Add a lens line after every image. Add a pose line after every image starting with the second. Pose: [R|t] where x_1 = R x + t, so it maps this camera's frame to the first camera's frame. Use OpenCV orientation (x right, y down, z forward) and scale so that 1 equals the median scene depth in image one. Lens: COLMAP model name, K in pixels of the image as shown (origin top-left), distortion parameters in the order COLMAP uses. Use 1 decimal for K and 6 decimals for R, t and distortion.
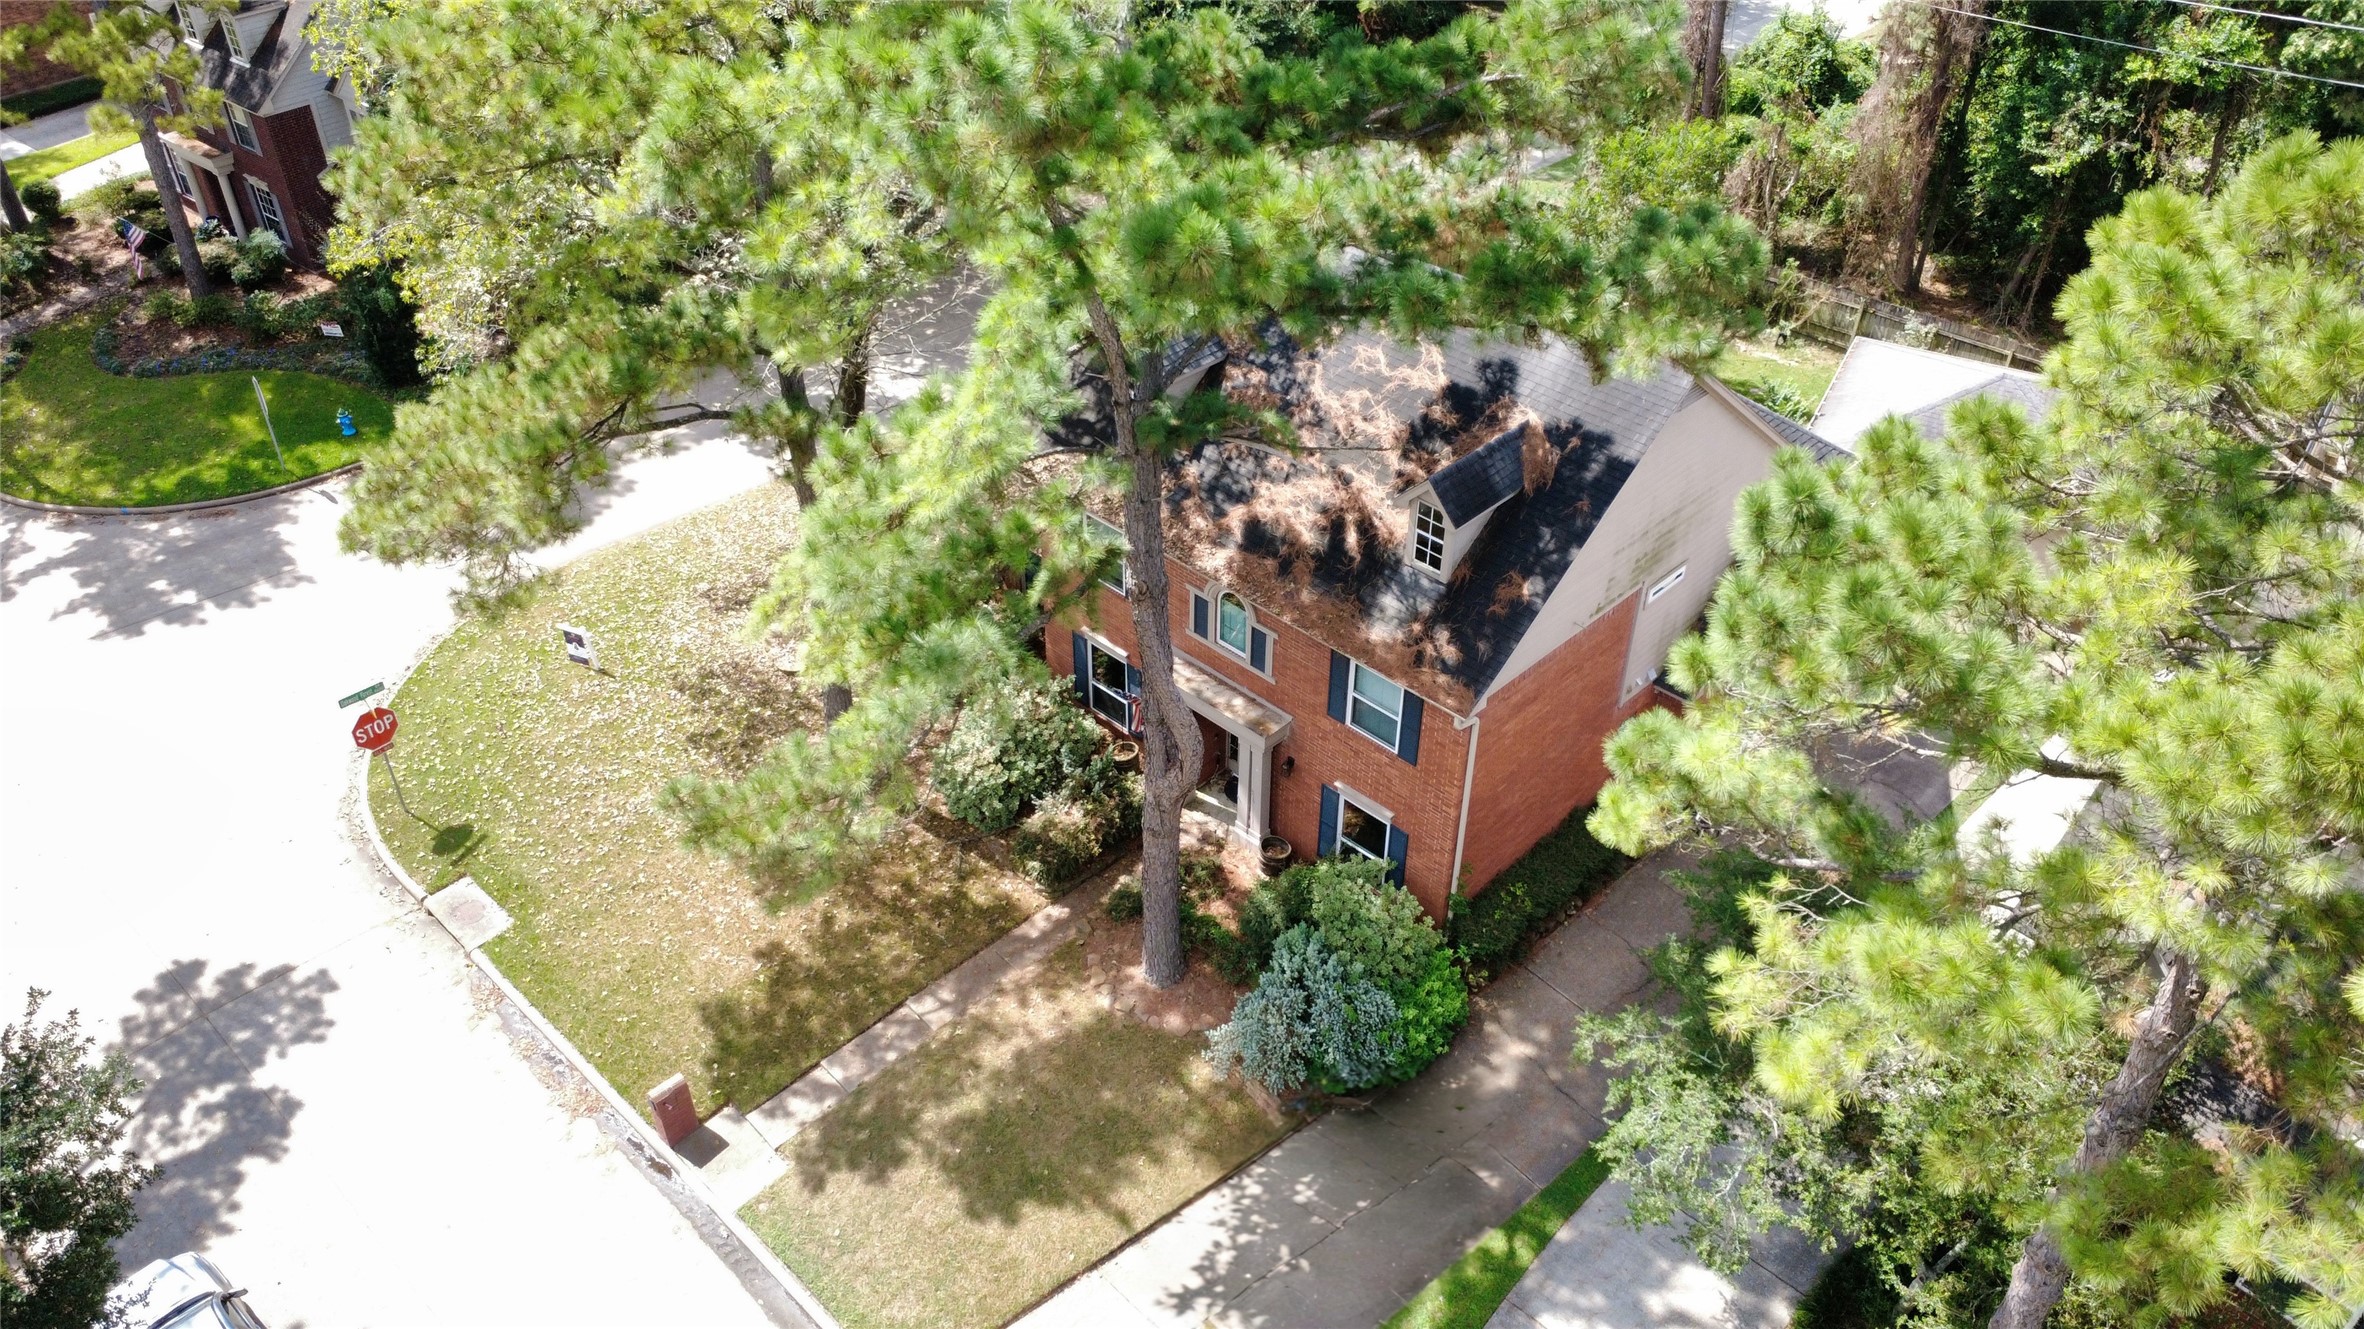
lens RADIAL K [[1753.0, 0, 1182.0], [0, 1753.0, 664.5], [0, 0, 1]] dist [-0.005058, -0.003926]
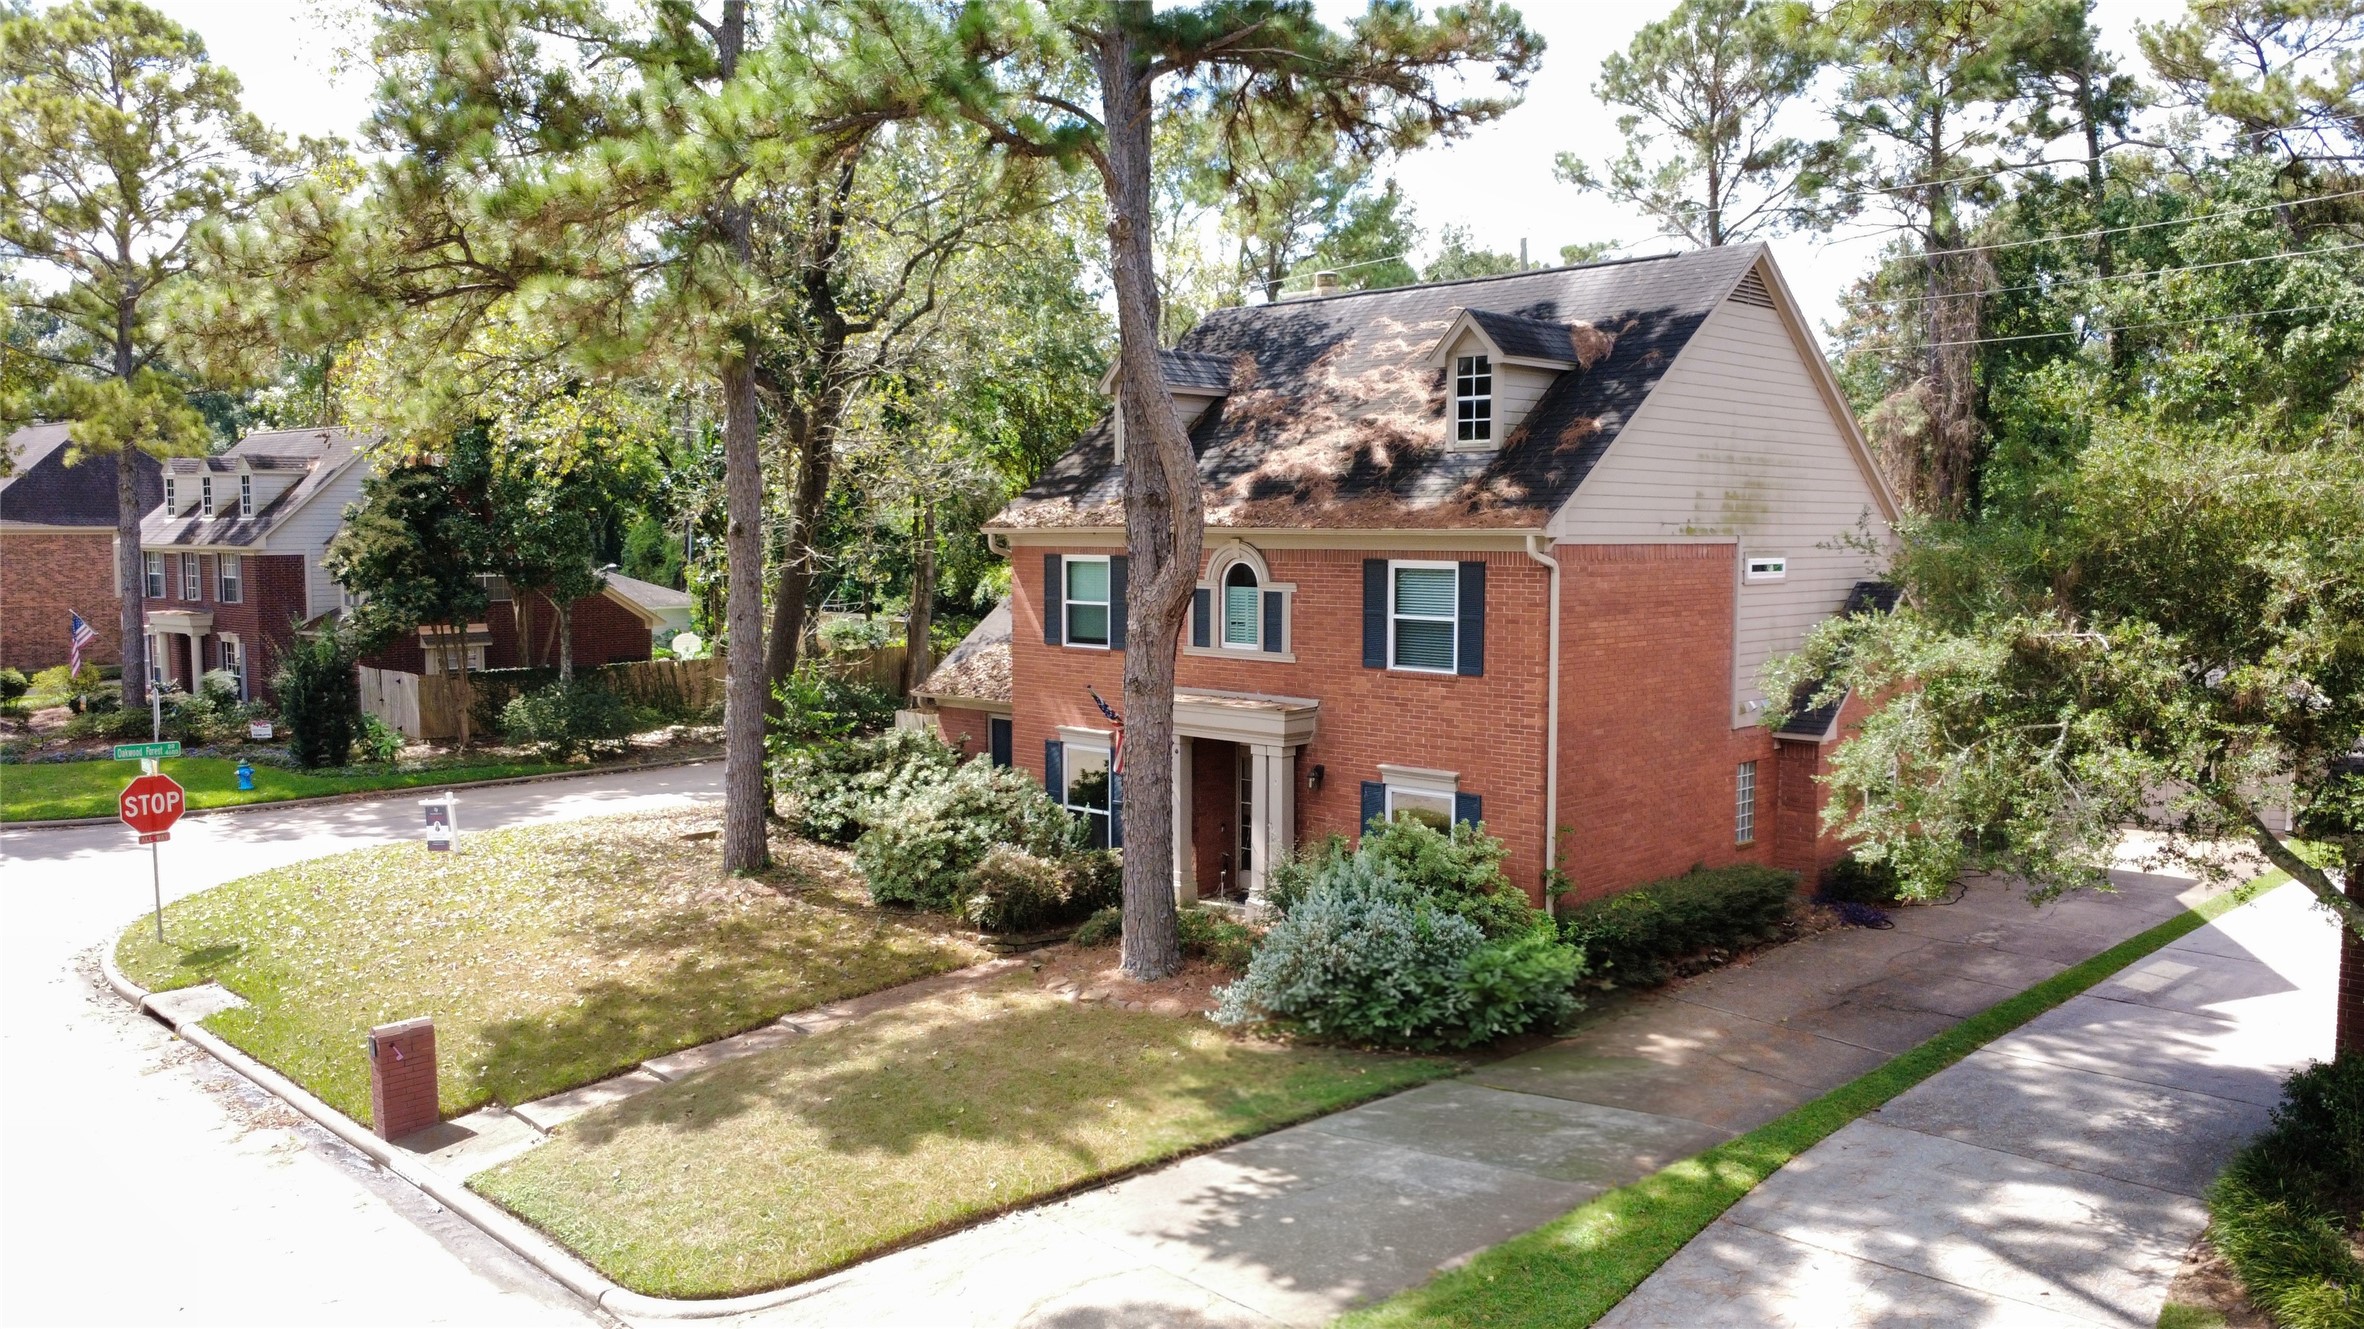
lens RADIAL K [[1734.5, 0, 1182.0], [0, 1734.5, 664.5], [0, 0, 1]] dist [0.001394, -0.003840]
pose [[0.999994, -0.002690, -0.002254, 0.003568], [0.001055, 0.843027, -0.537871, 0.454584], [0.003347, 0.537865, 0.843024, 0.352099]]
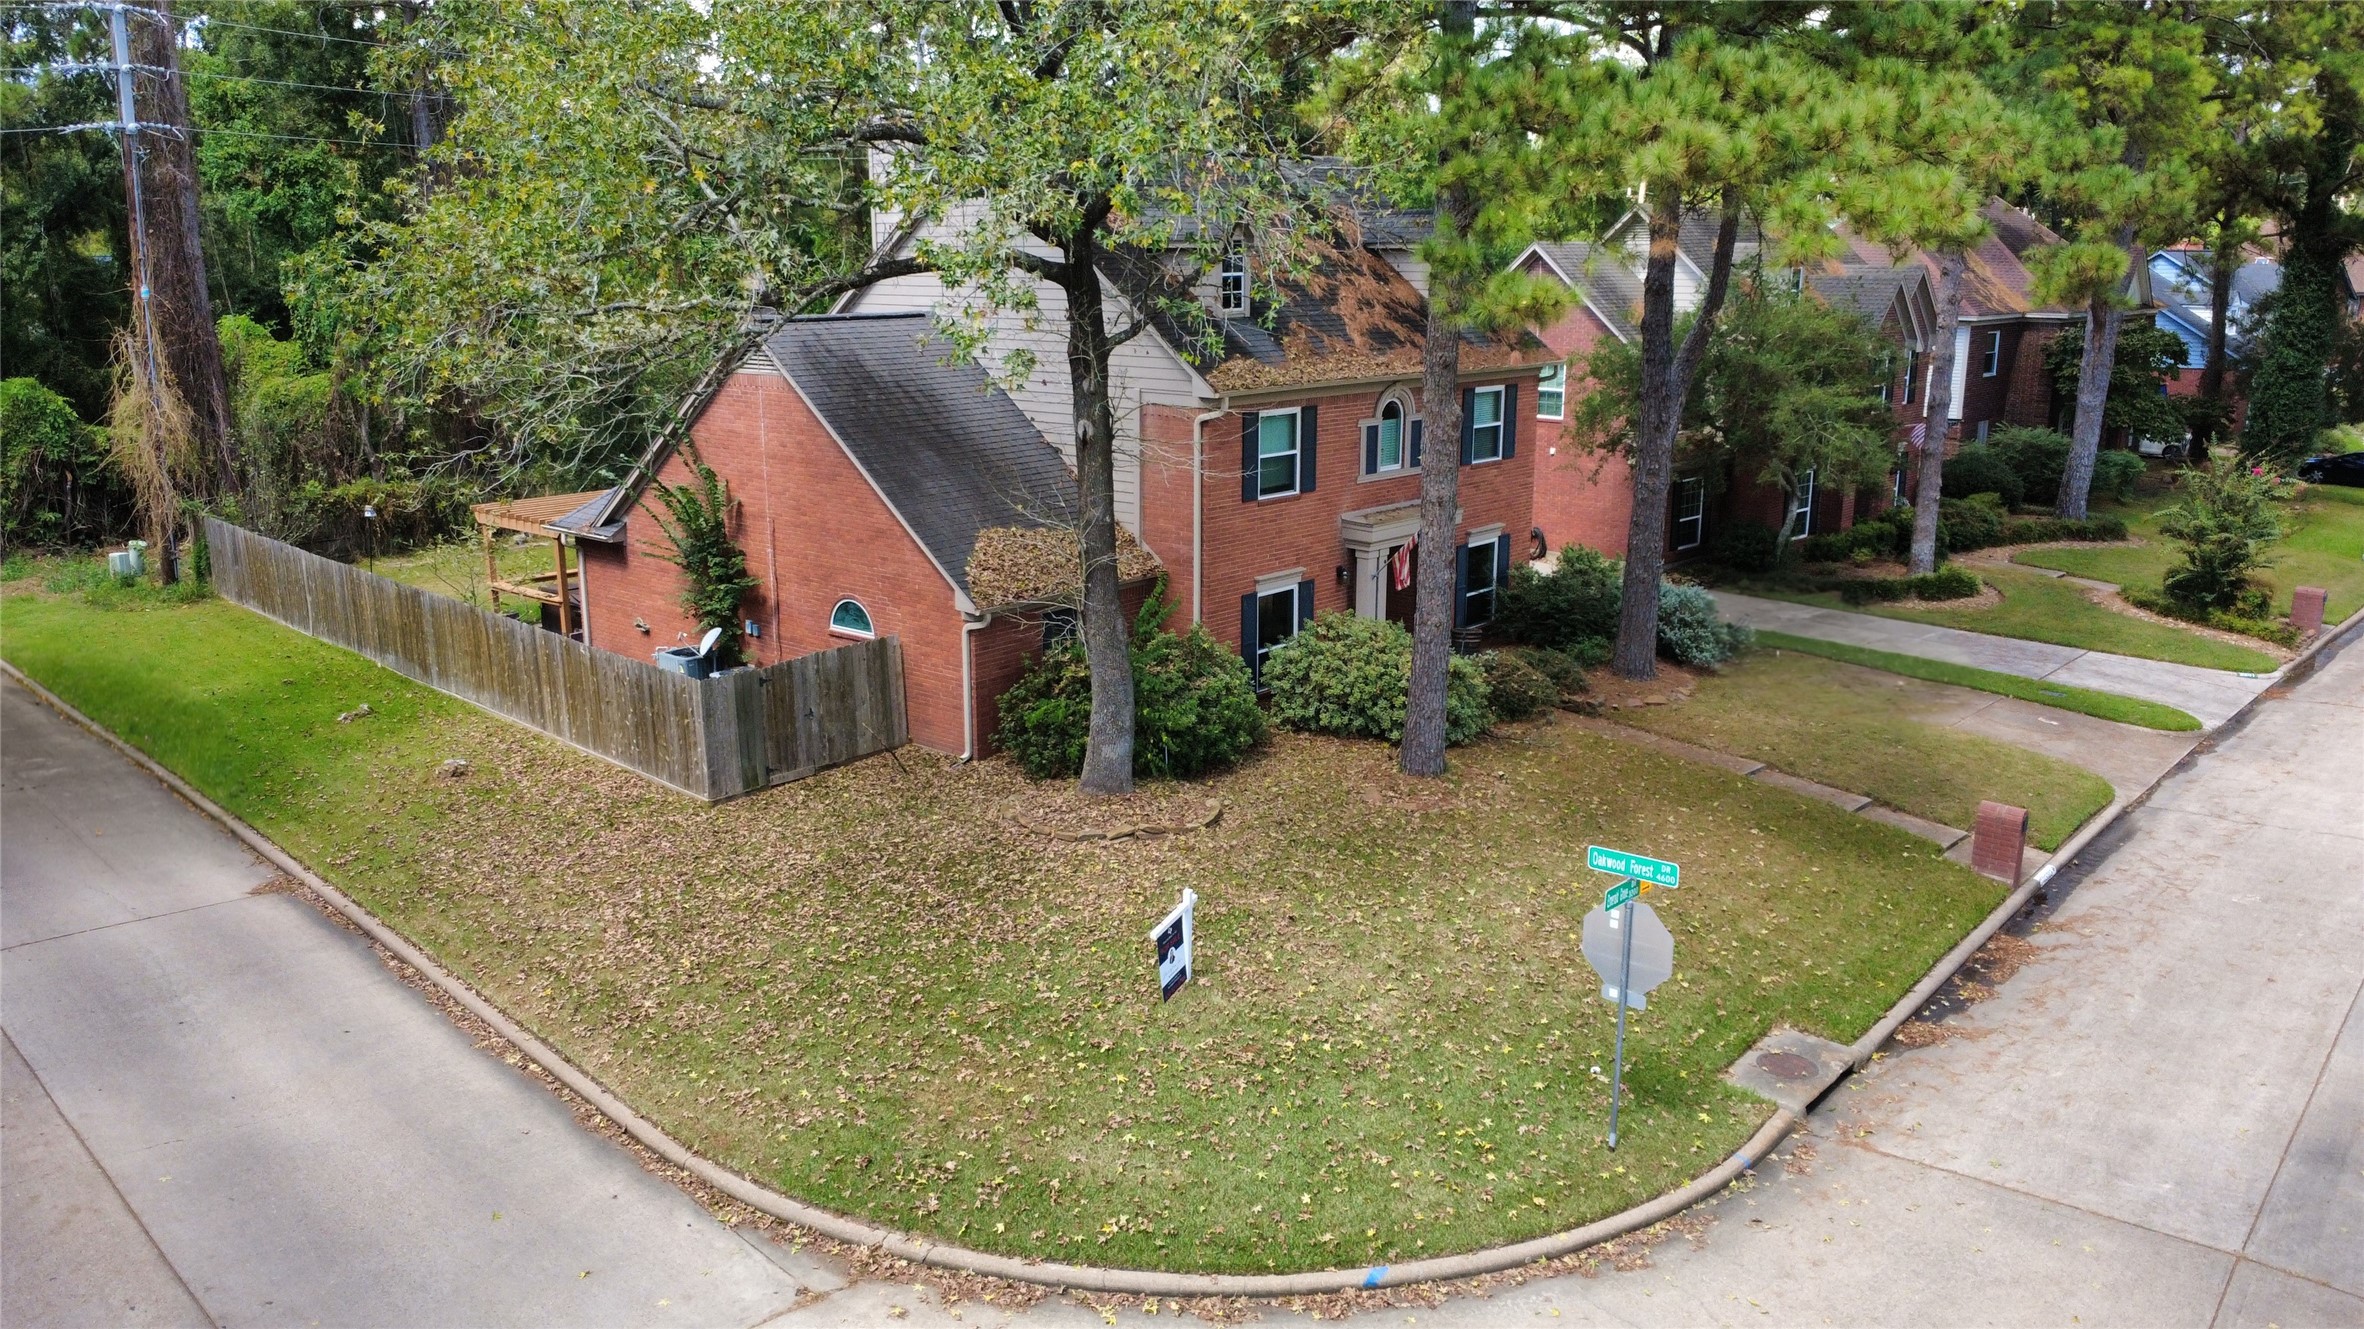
lens RADIAL K [[1753.0, 0, 1182.0], [0, 1753.0, 664.5], [0, 0, 1]] dist [-0.005058, -0.003926]
pose [[-0.065526, -0.152493, 0.986130, -0.839928], [0.670916, 0.724796, 0.156662, -0.082428], [-0.738633, 0.671875, 0.054817, 1.059998]]
